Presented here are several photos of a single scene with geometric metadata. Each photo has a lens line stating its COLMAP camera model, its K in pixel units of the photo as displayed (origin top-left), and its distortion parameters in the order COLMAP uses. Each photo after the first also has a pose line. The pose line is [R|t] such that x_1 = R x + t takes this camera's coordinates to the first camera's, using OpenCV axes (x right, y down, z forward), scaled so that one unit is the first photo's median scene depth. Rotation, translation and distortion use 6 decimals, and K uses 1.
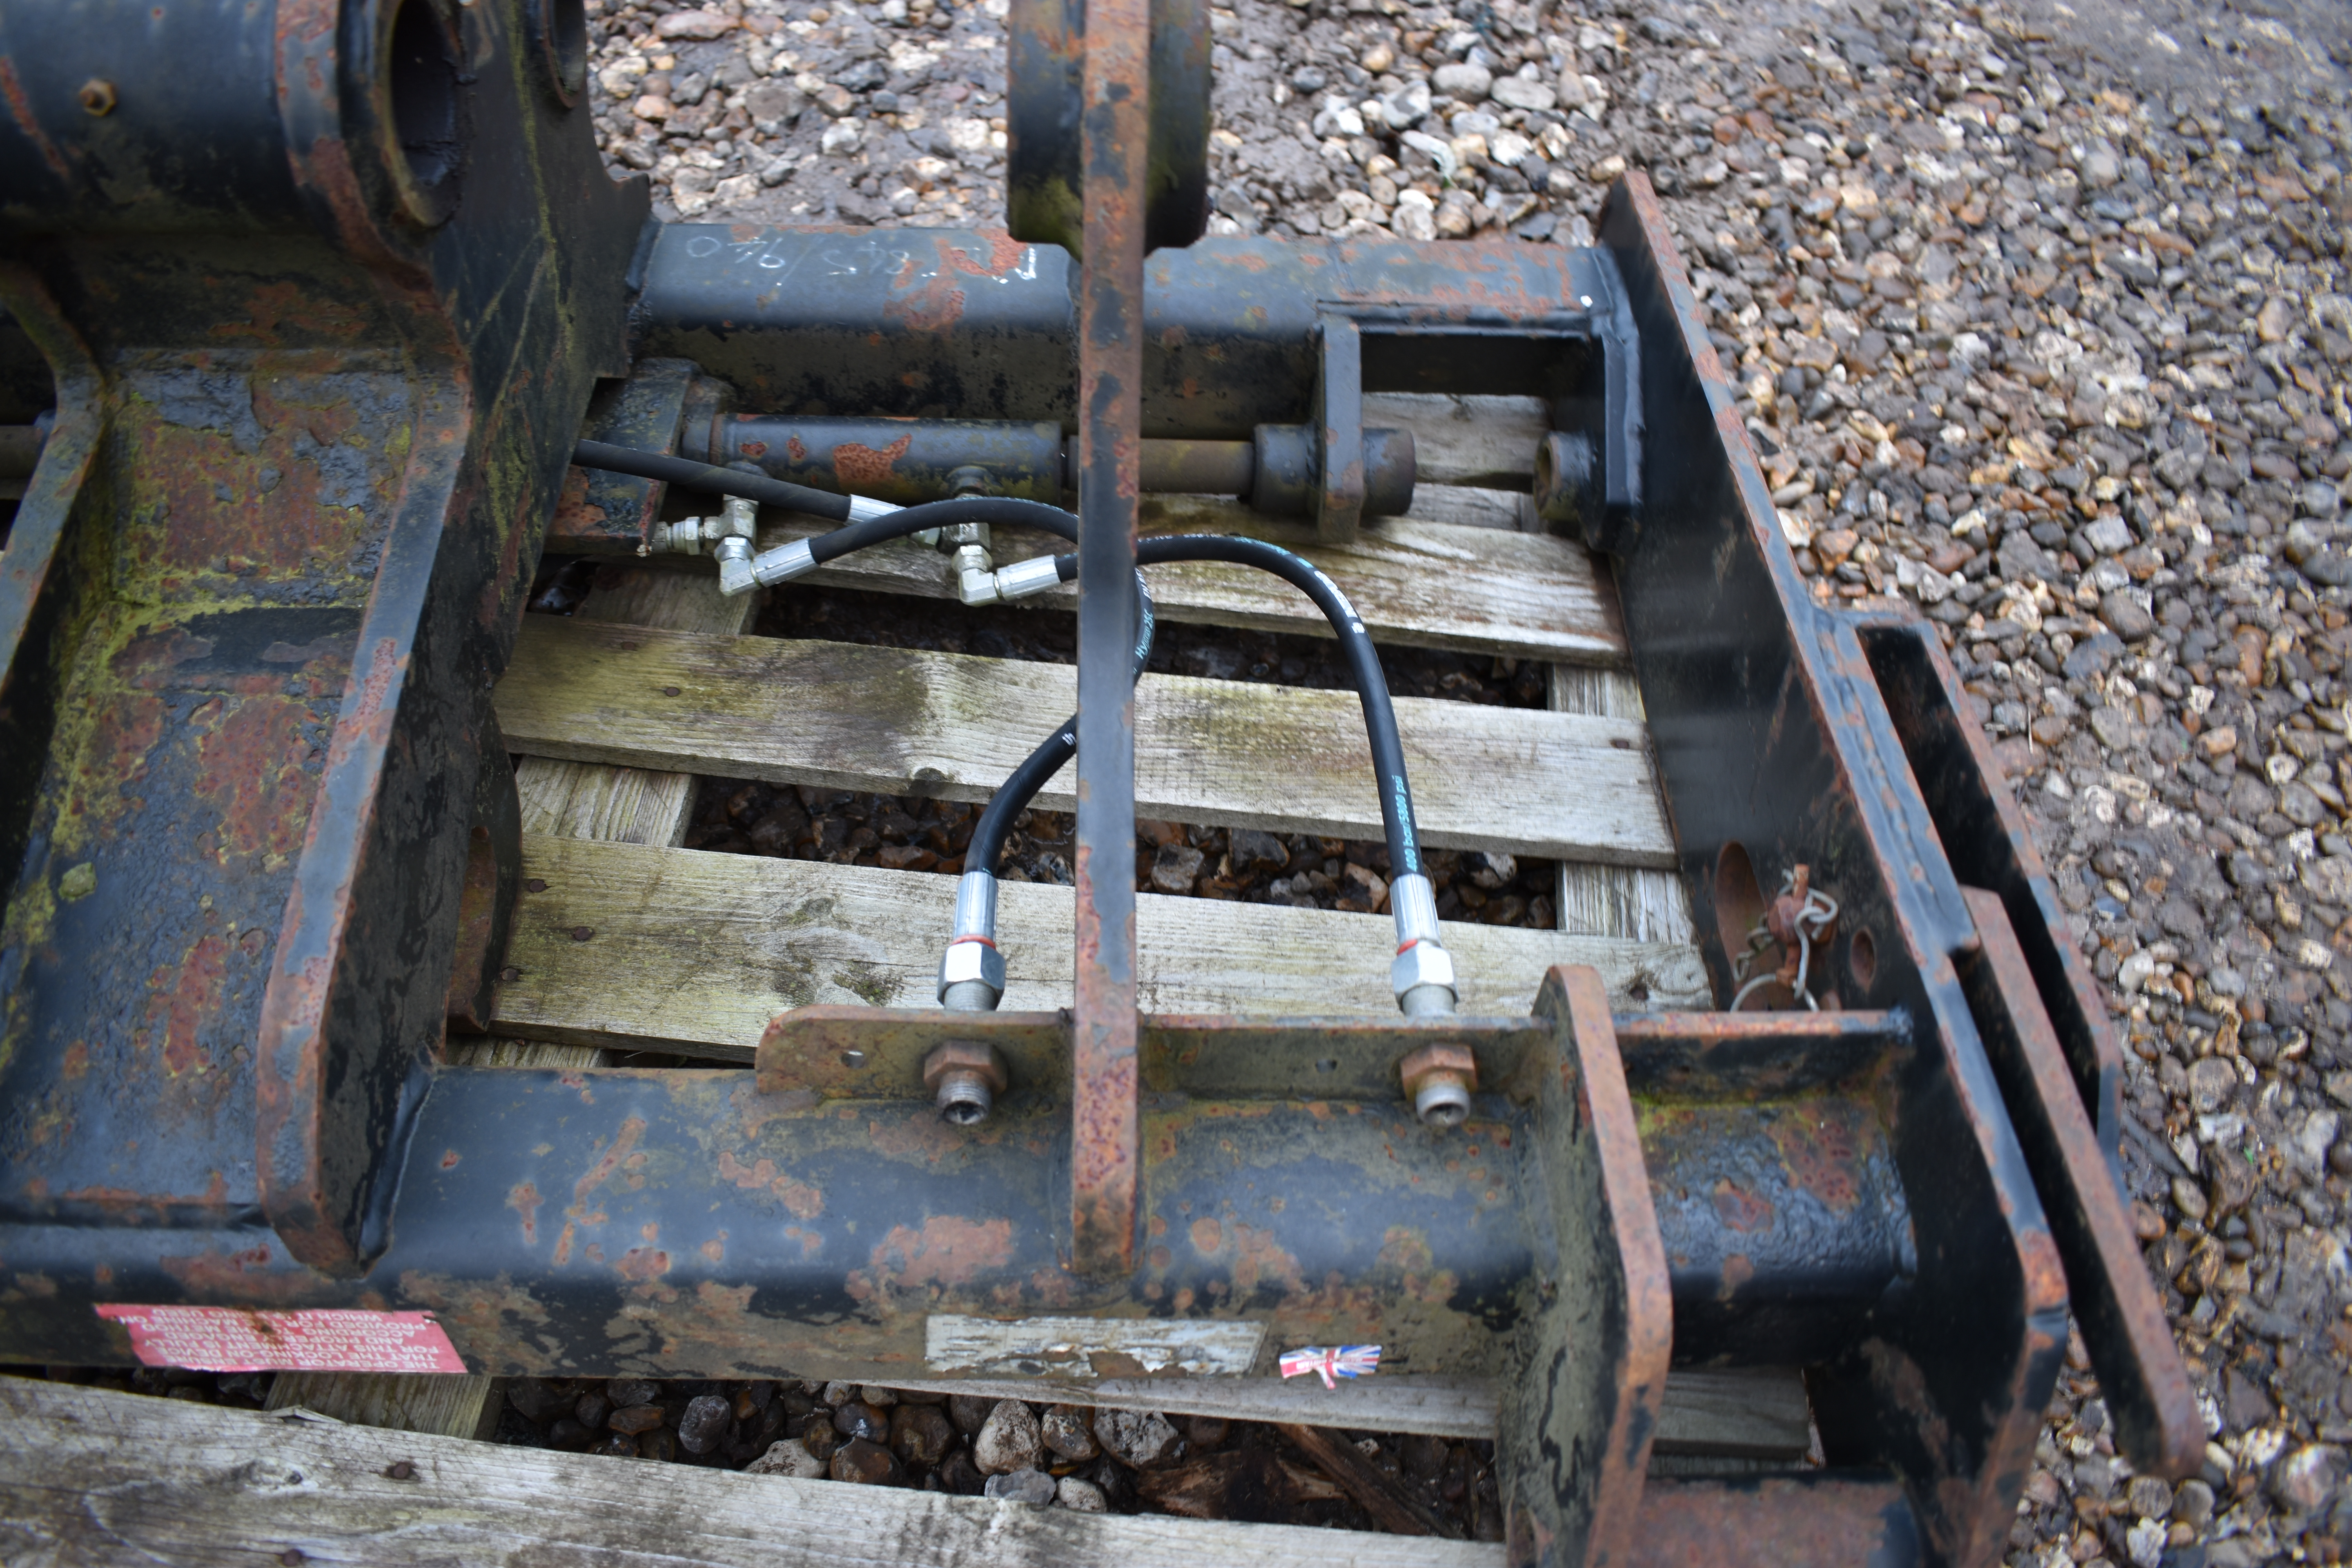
lens RADIAL K [[1827.6, 0, 1165.9], [0, 1827.6, 786.9], [0, 0, 1]] dist [-0.095119, 0.015759]
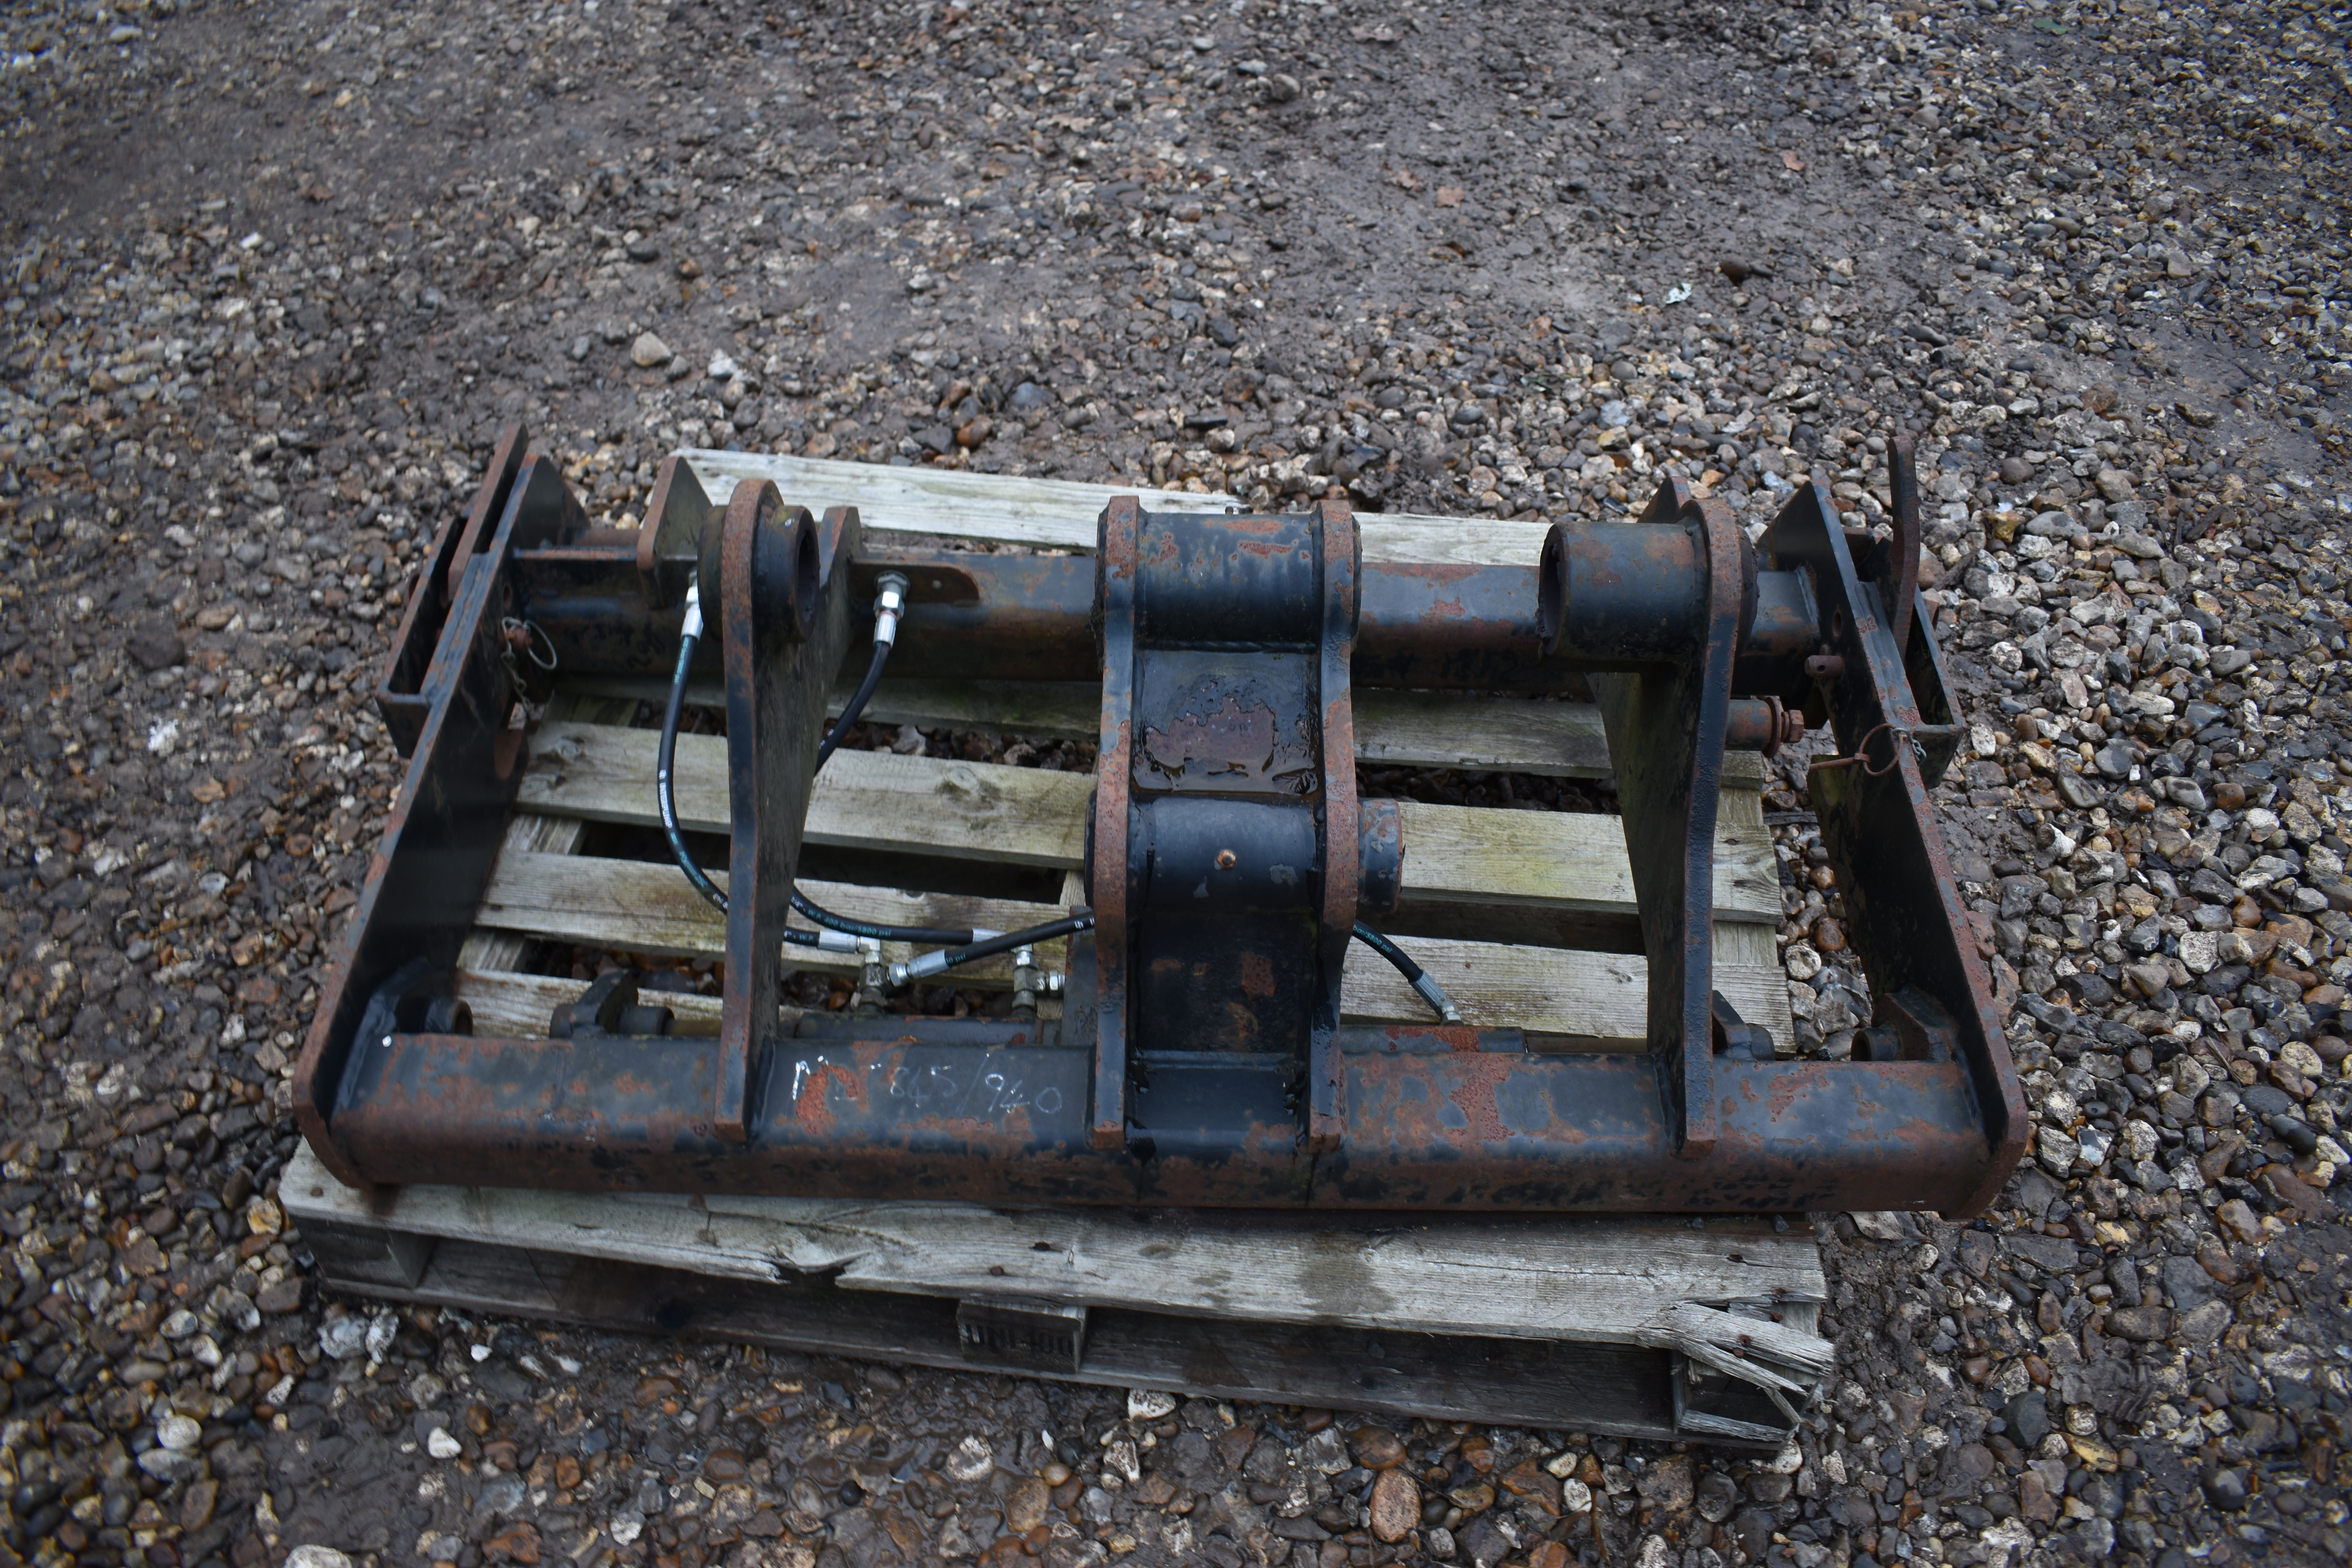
lens RADIAL K [[1827.6, 0, 1169.5], [0, 1827.6, 776.6], [0, 0, 1]] dist [-0.095119, 0.015759]
pose [[-0.996670, -0.077778, -0.024497, -0.256361], [-0.013340, -0.140846, 0.989942, -1.362608], [-0.080446, 0.986972, 0.139340, 0.509174]]
